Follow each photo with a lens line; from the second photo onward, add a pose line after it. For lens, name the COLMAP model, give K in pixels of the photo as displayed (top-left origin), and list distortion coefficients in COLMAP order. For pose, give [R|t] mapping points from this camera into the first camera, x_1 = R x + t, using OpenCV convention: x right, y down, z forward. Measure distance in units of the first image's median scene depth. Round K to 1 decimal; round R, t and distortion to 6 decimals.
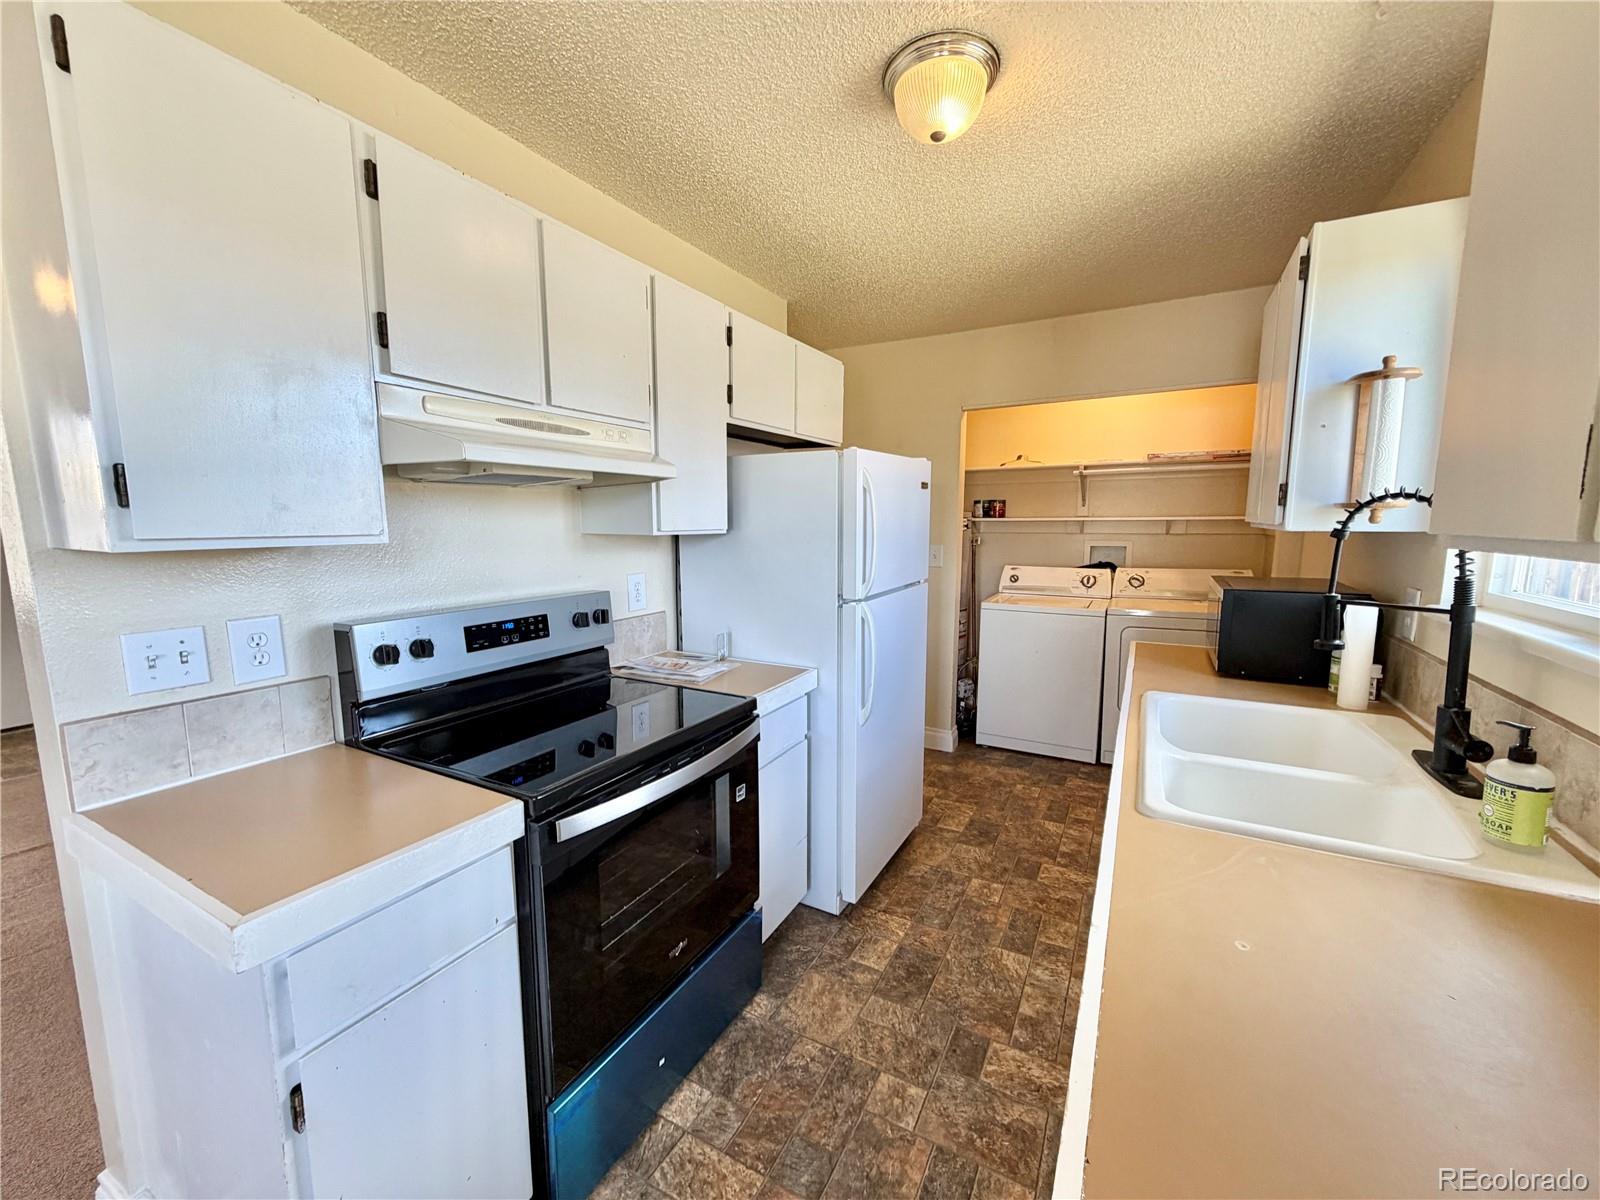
lens RADIAL K [[638.8, 0, 801.6], [0, 638.8, 604.2], [0, 0, 1]] dist [0.000465, -0.000159]
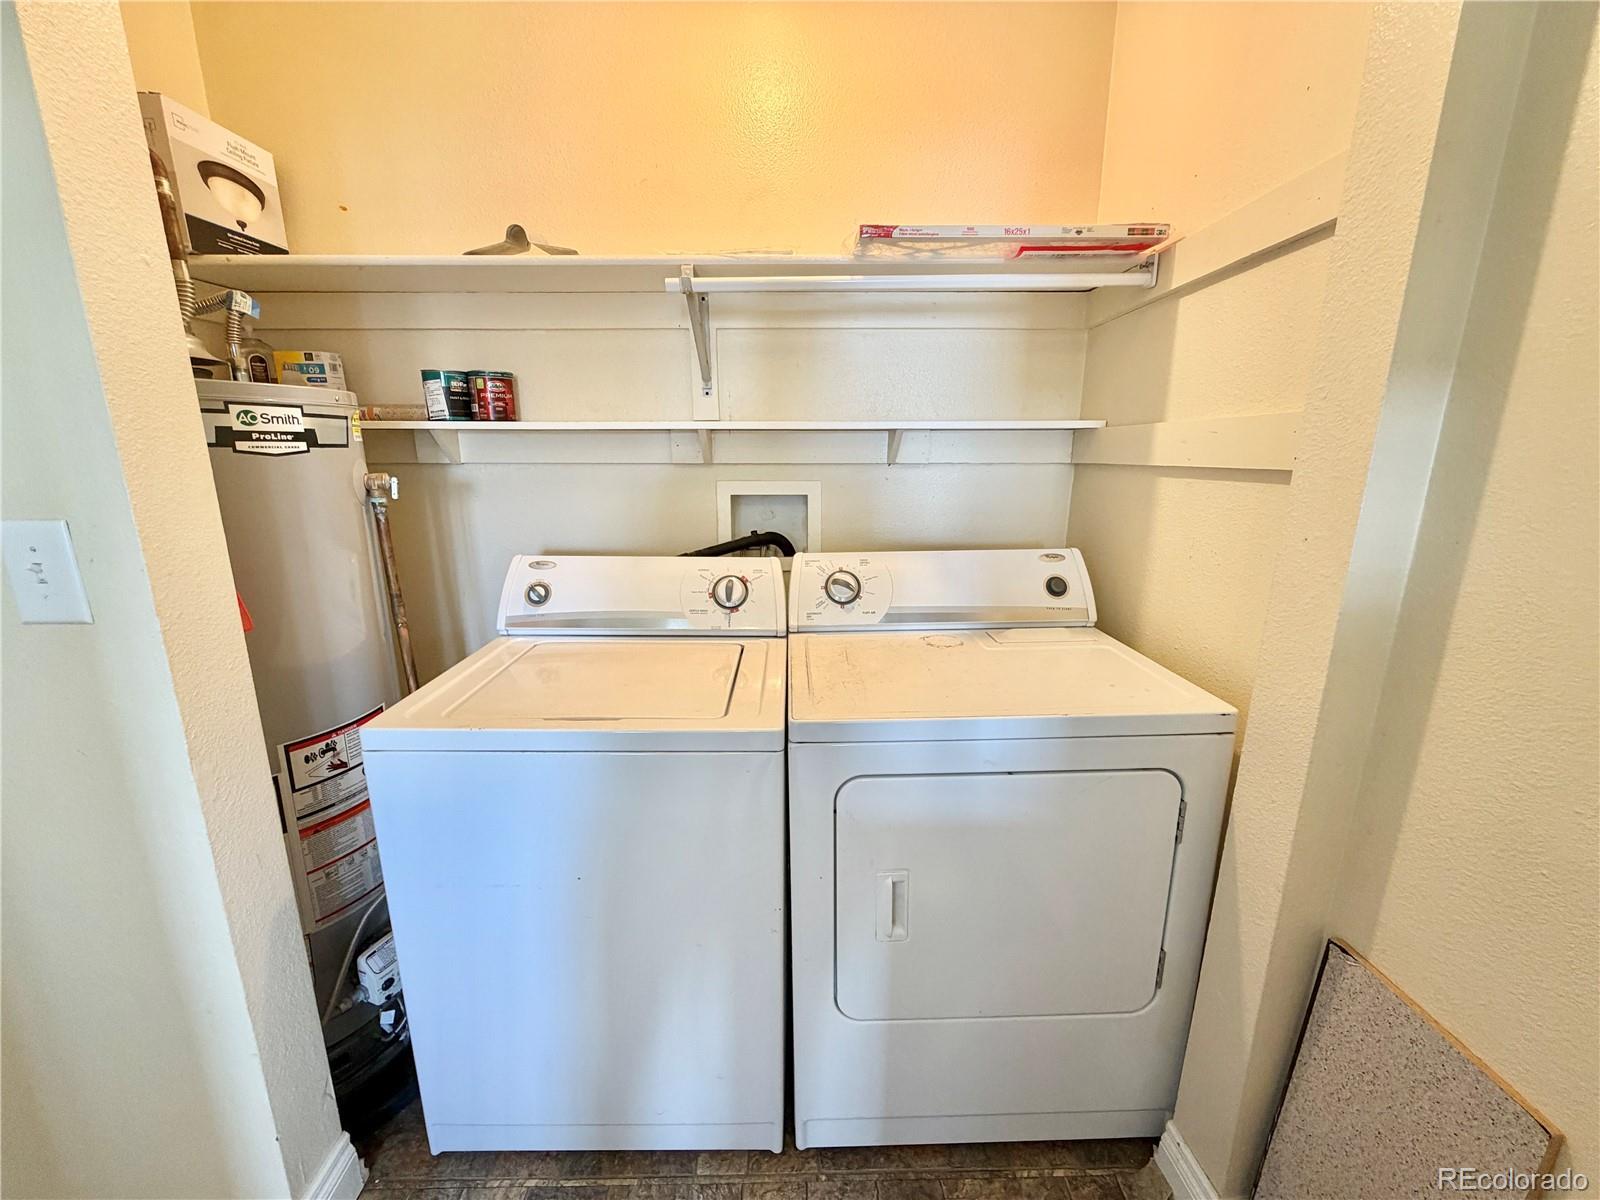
lens RADIAL K [[638.8, 0, 801.6], [0, 638.8, 604.2], [0, 0, 1]] dist [0.000465, -0.000159]
pose [[0.873135, -0.109560, 0.475008, 0.295667], [0.057556, 0.990771, 0.122723, -0.070548], [-0.484069, -0.079814, 0.871382, 0.627599]]
